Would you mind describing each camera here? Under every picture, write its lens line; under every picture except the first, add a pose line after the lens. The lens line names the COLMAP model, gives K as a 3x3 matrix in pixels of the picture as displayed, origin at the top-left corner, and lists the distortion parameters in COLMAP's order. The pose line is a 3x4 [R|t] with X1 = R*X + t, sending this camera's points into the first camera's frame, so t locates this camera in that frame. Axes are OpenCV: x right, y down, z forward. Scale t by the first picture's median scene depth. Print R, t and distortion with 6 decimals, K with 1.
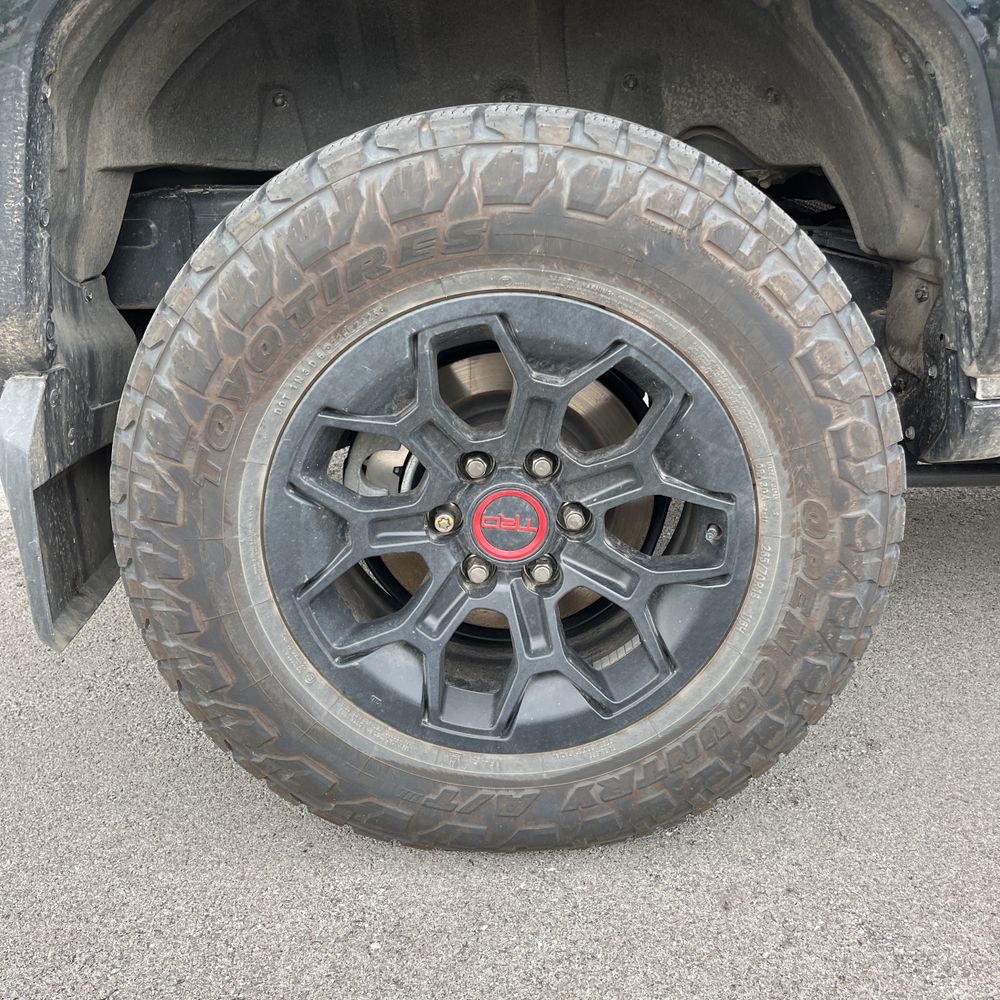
lens RADIAL K [[1022.6, 0, 501.9], [0, 1022.6, 502.1], [0, 0, 1]] dist [0.026199, 0.000000]
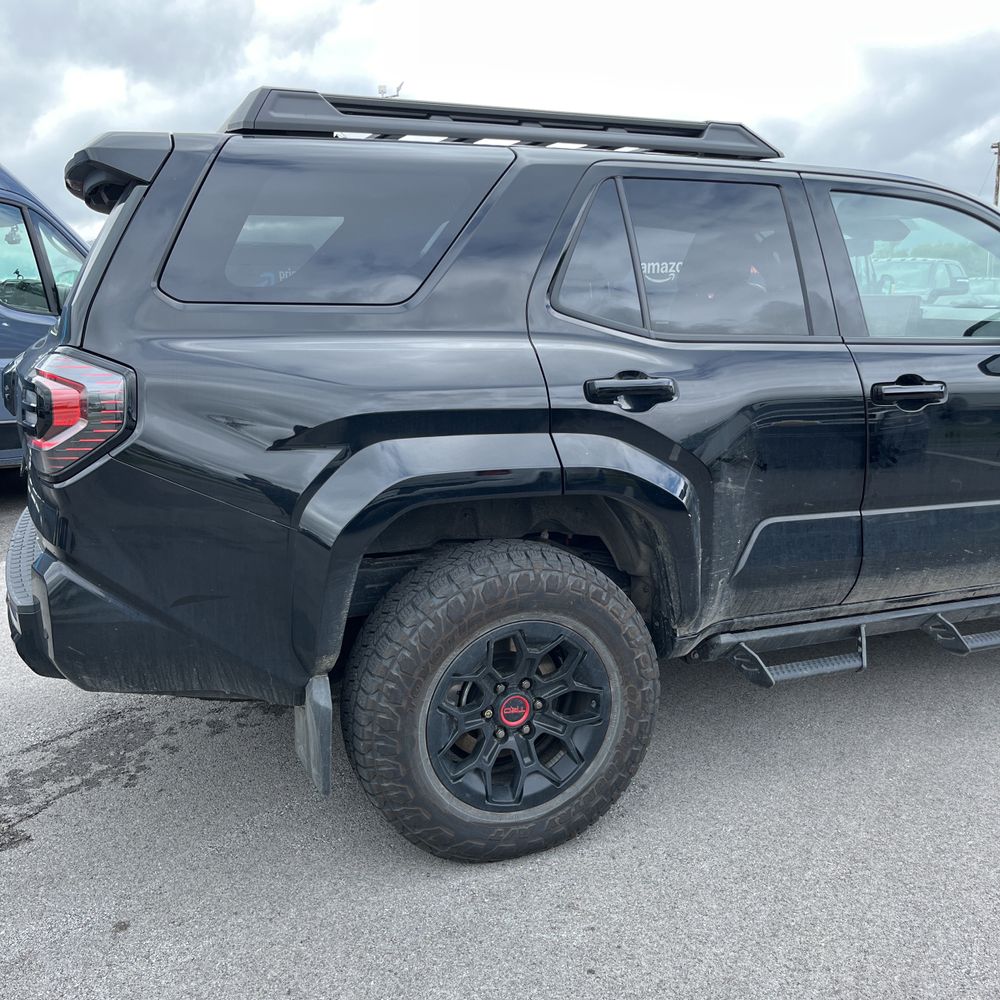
lens RADIAL K [[1022.6, 0, 503.1], [0, 1022.6, 491.9], [0, 0, 1]] dist [0.026199, 0.000000]
pose [[0.927429, -0.060189, 0.369123, -0.896974], [0.108483, 0.987826, -0.111491, -0.225716], [-0.357919, 0.143444, 0.922669, -1.309970]]
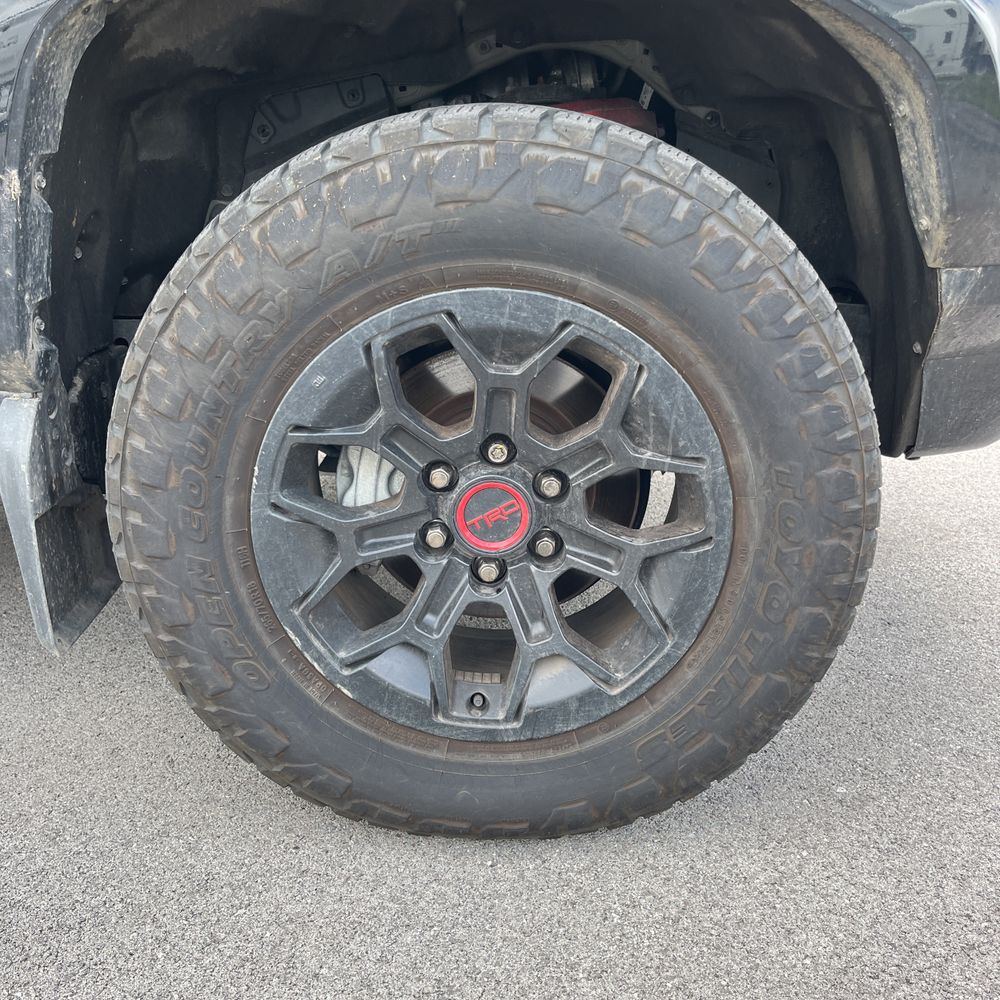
lens RADIAL K [[1022.6, 0, 507.9], [0, 1022.6, 498.7], [0, 0, 1]] dist [0.026199, 0.000000]
pose [[0.999593, 0.021747, -0.018443, 2.759830], [-0.021953, 0.999698, -0.011069, -0.037136], [0.018197, 0.011469, 0.999769, -0.005669]]
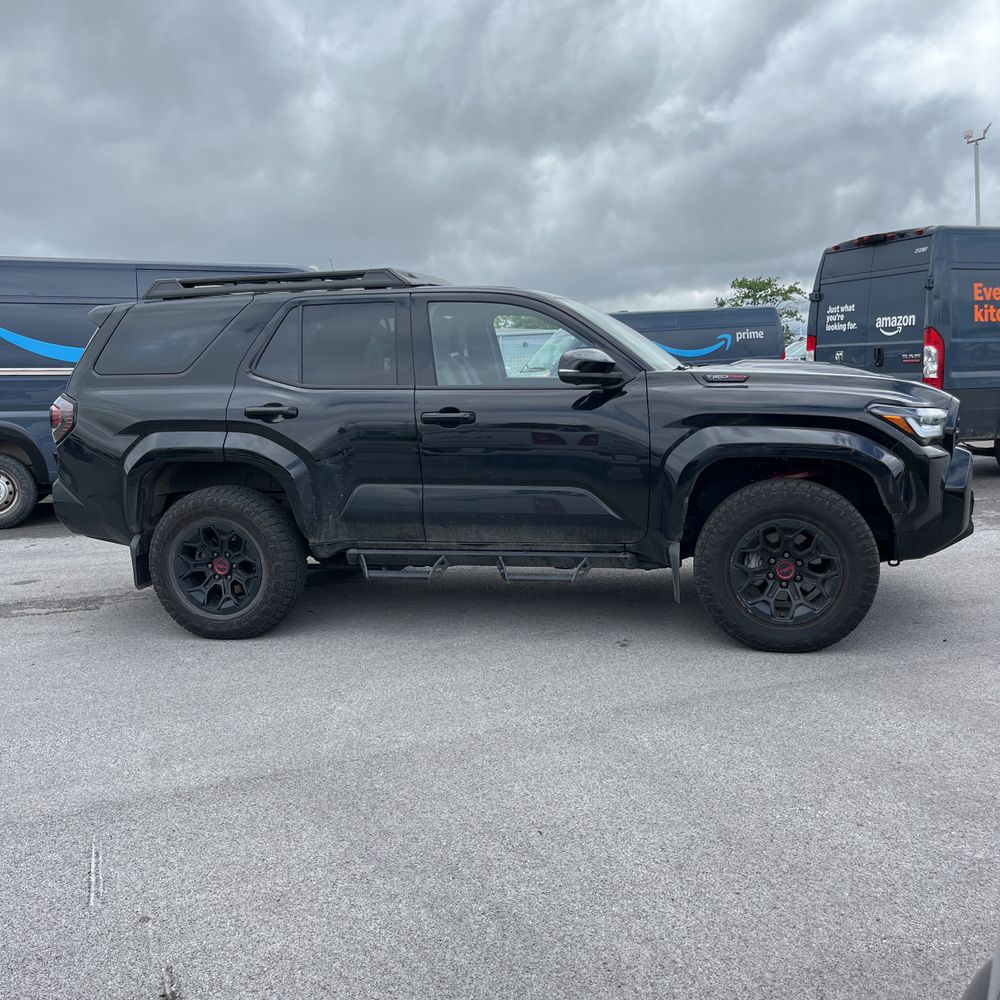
lens RADIAL K [[1022.6, 0, 495.5], [0, 1022.6, 499.2], [0, 0, 1]] dist [0.026199, 0.000000]
pose [[0.971356, 0.009572, -0.237437, 2.554423], [-0.051548, 0.983884, -0.171219, 0.499447], [0.231971, 0.178554, 0.956194, -3.615836]]
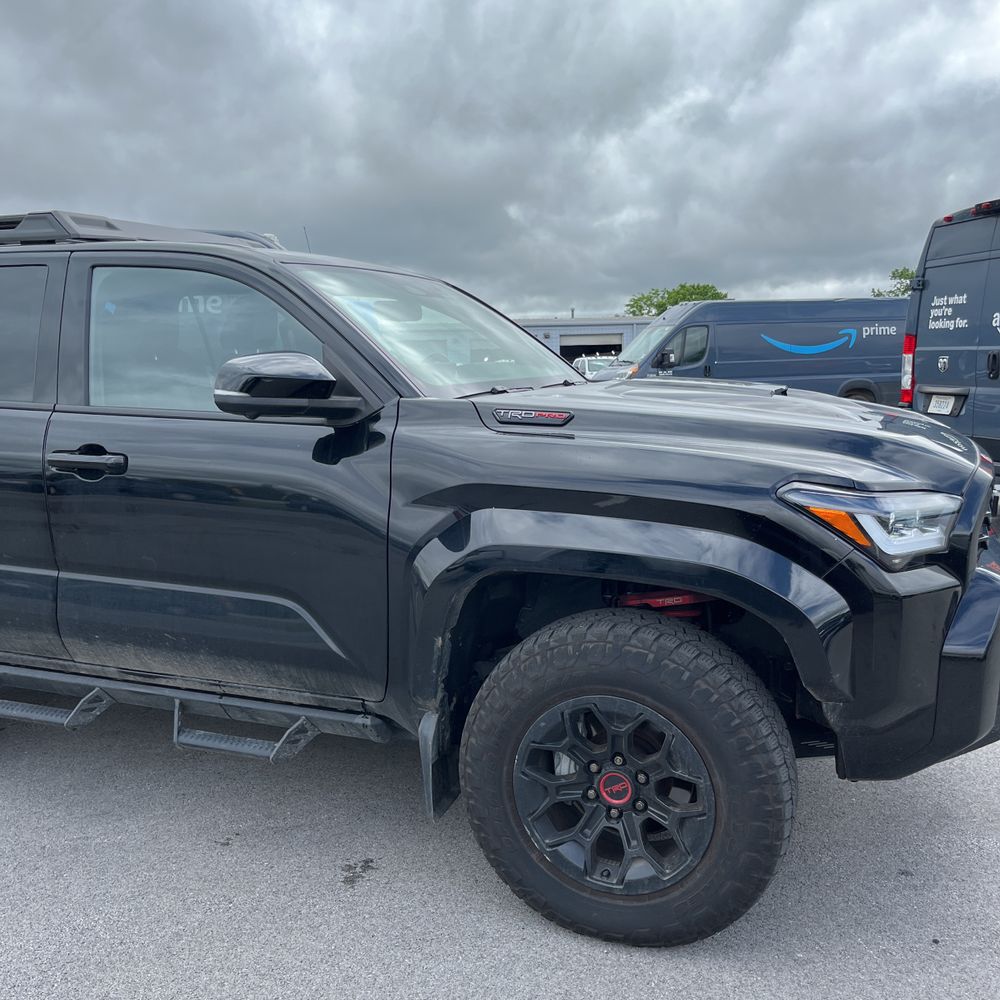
lens RADIAL K [[1022.6, 0, 507.1], [0, 1022.6, 505.9], [0, 0, 1]] dist [0.026199, 0.000000]
pose [[0.928457, 0.060411, -0.366493, 3.319073], [-0.119545, 0.982787, -0.140850, -0.307265], [0.351676, 0.174586, 0.919698, -1.334946]]
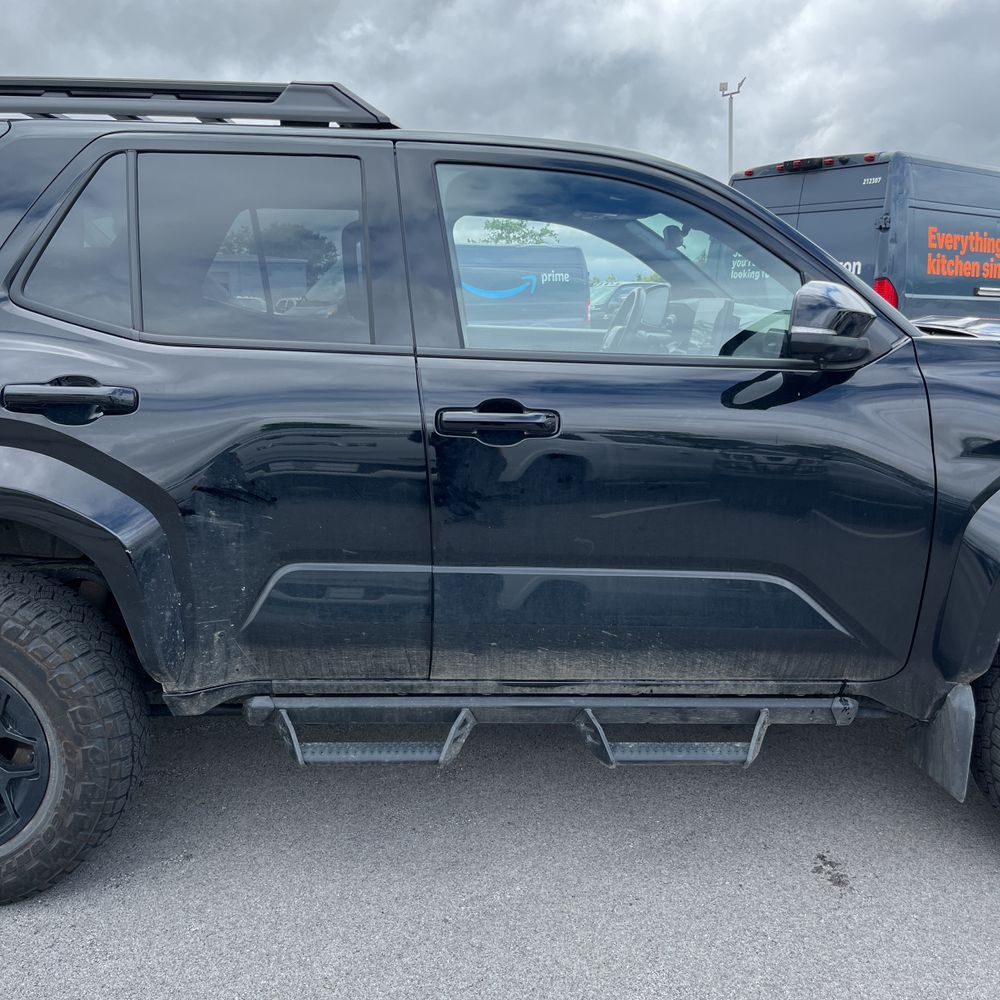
lens RADIAL K [[1022.6, 0, 506.7], [0, 1022.6, 505.8], [0, 0, 1]] dist [0.026199, 0.000000]
pose [[0.999294, 0.016932, 0.033538, 1.143089], [-0.012974, 0.993291, -0.114914, -0.259495], [-0.035259, 0.114398, 0.992809, -1.293836]]
